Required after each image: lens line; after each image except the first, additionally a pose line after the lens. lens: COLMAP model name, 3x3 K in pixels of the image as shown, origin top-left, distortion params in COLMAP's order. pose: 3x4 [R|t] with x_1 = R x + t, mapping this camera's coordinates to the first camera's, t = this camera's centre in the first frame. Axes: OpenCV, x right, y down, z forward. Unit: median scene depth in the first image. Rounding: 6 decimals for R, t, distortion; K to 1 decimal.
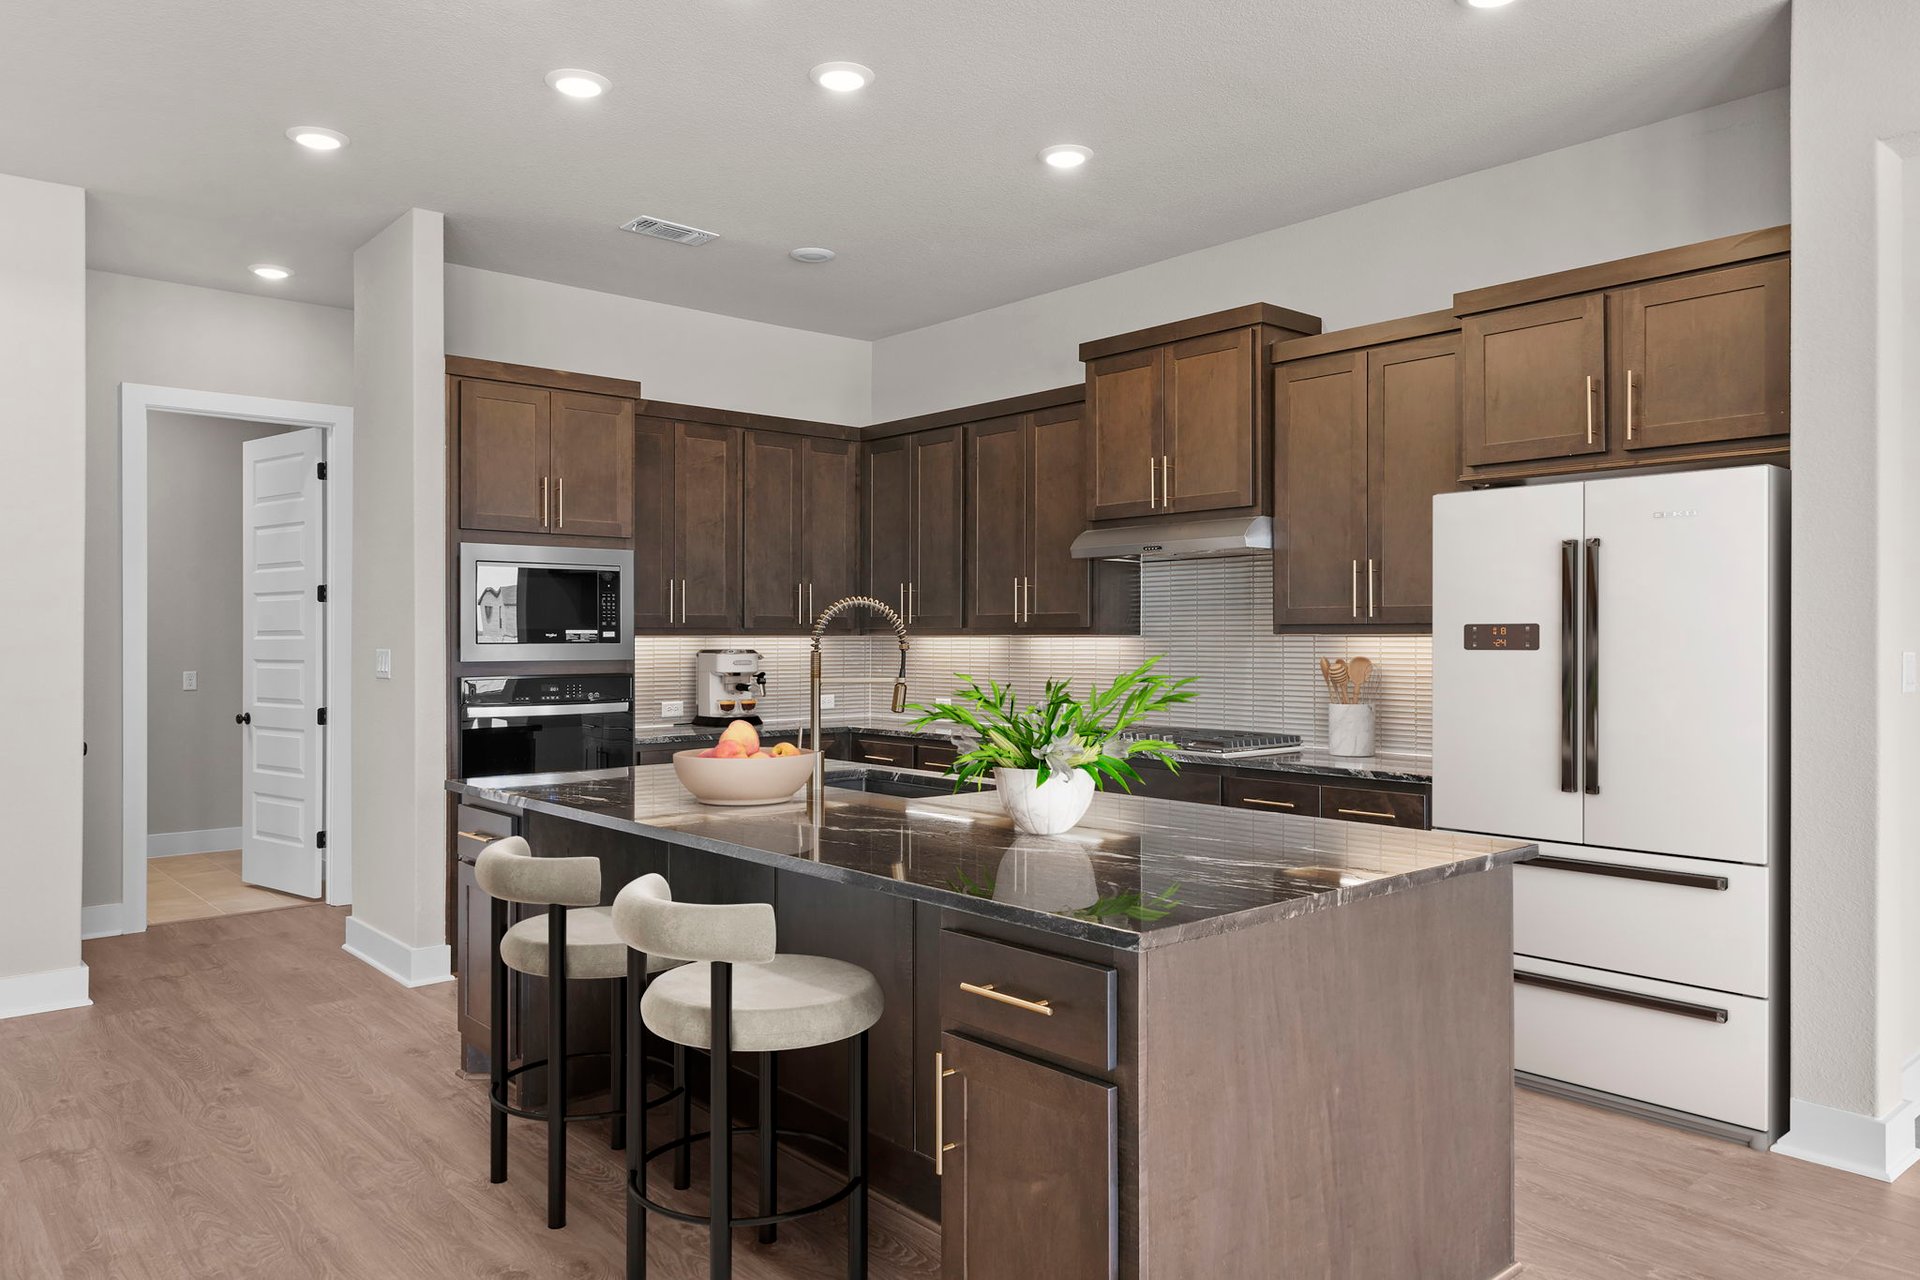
lens RADIAL K [[1313.4, 0, 958.3], [0, 1313.4, 639.5], [0, 0, 1]] dist [0.007959, 0.000956]
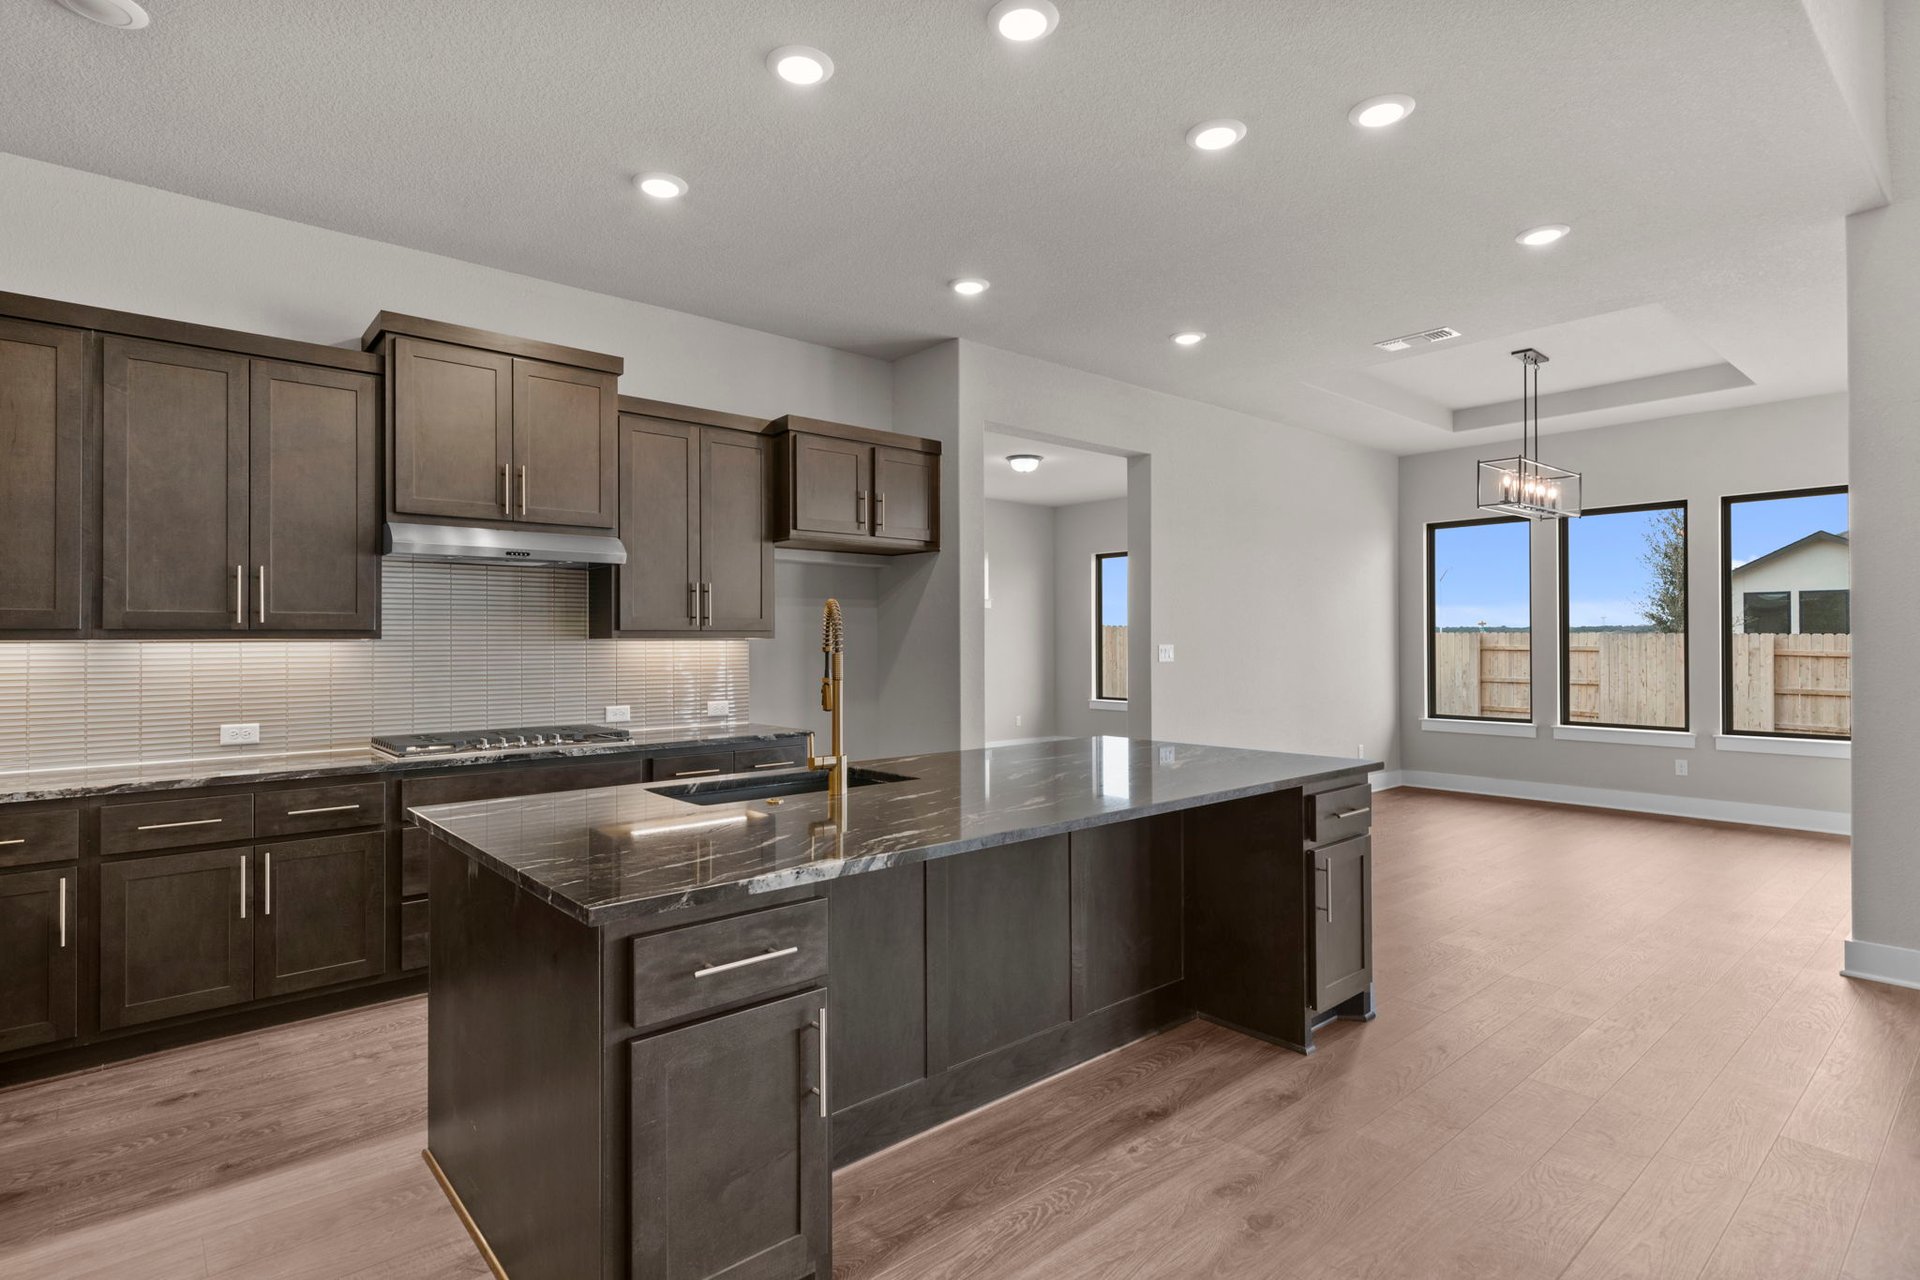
lens RADIAL K [[960.5, 0, 955.1], [0, 960.5, 637.6], [0, 0, 1]] dist [0.004976, 0.000810]
pose [[-0.003007, 0.002991, 0.999991, -0.565071], [0.005644, 0.999980, -0.002974, -0.000100], [-0.999980, 0.005635, -0.003024, 0.625225]]
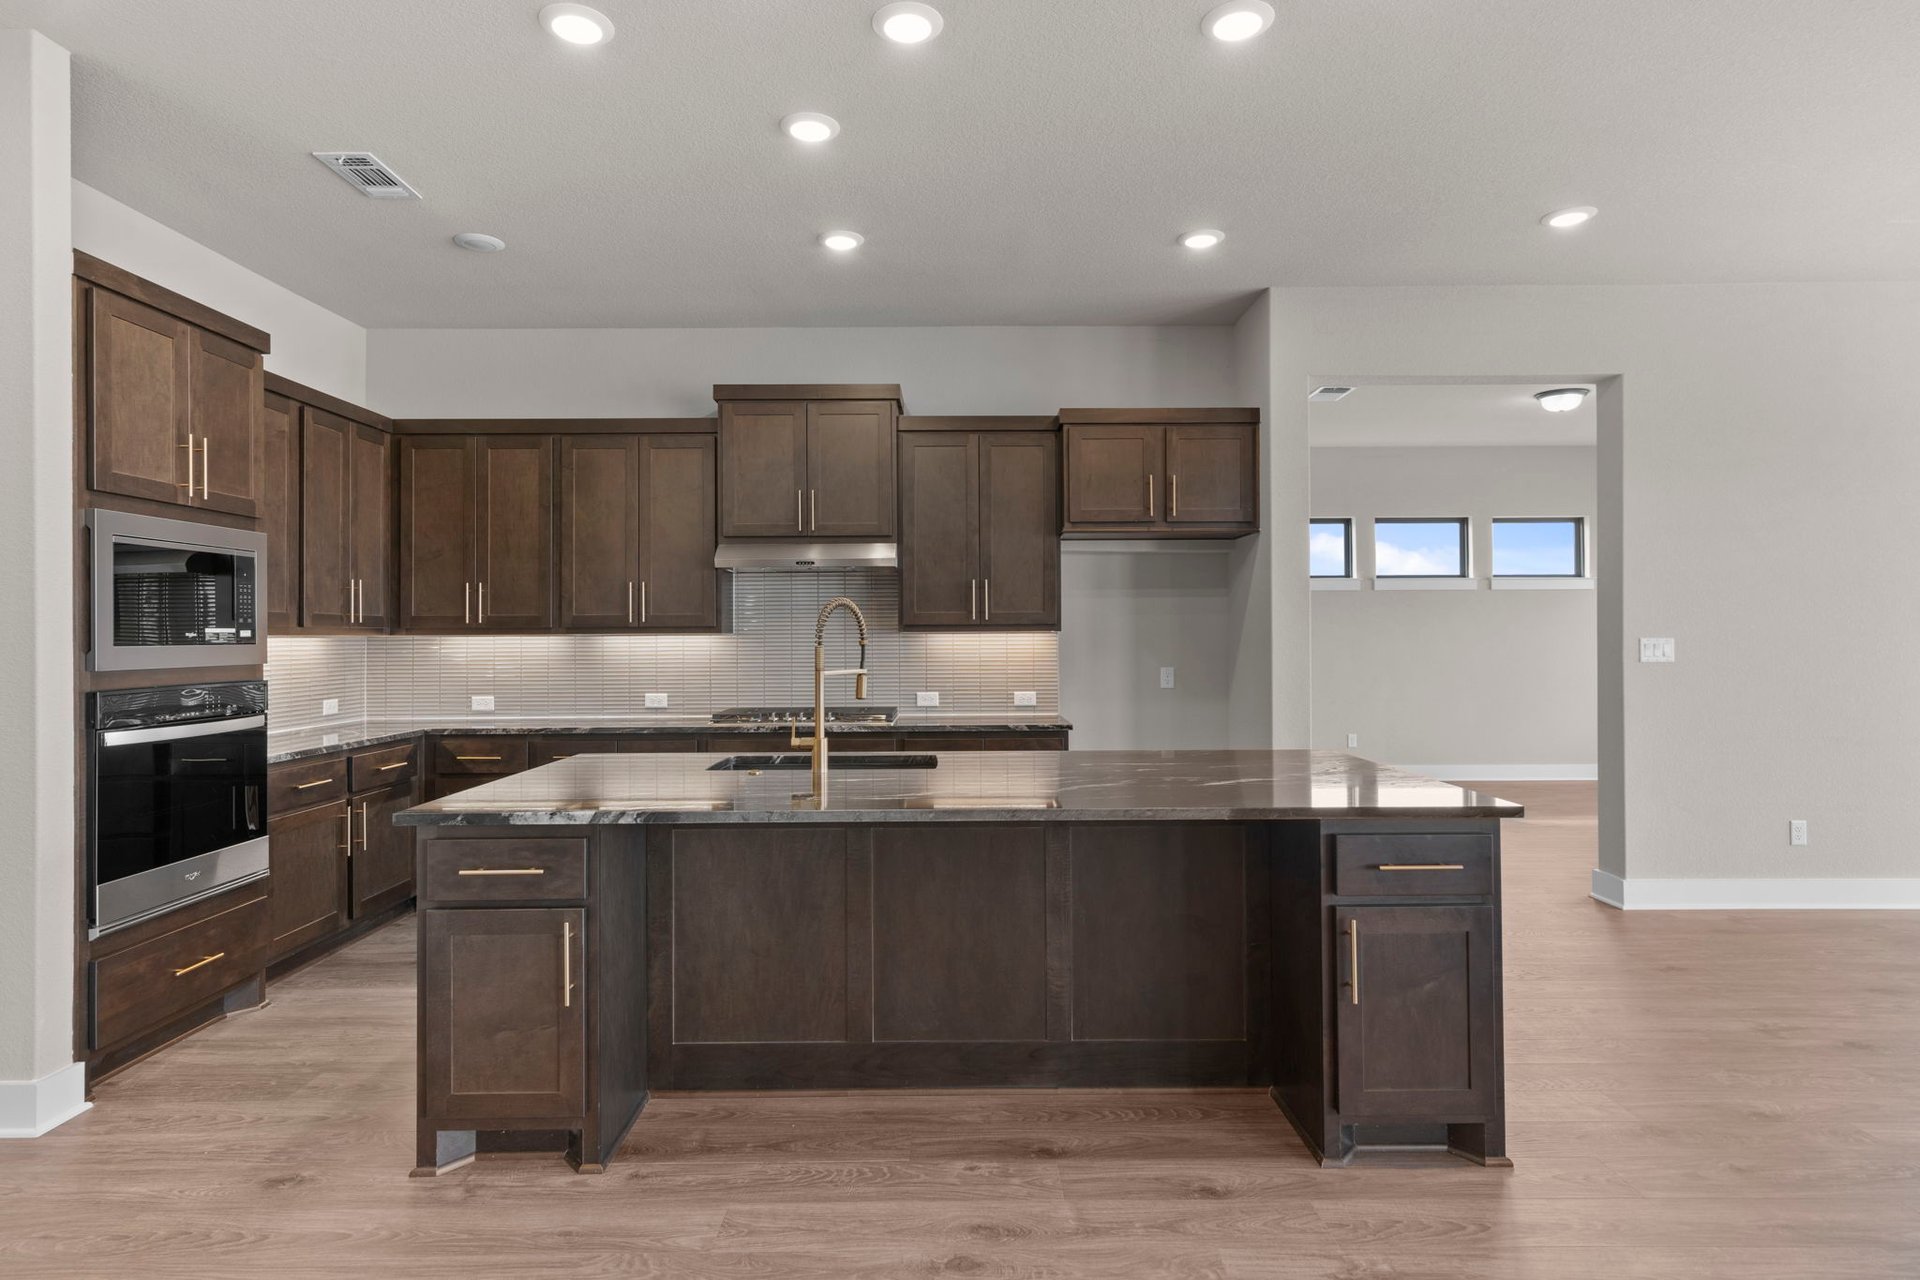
lens RADIAL K [[1032.0, 0, 963.8], [0, 1032.0, 633.9], [0, 0, 1]] dist [0.007256, 0.000697]
pose [[0.654108, -0.003170, 0.756395, -0.464562], [0.006959, 0.999974, -0.001827, 0.000437], [-0.756369, 0.006459, 0.654113, 0.235491]]
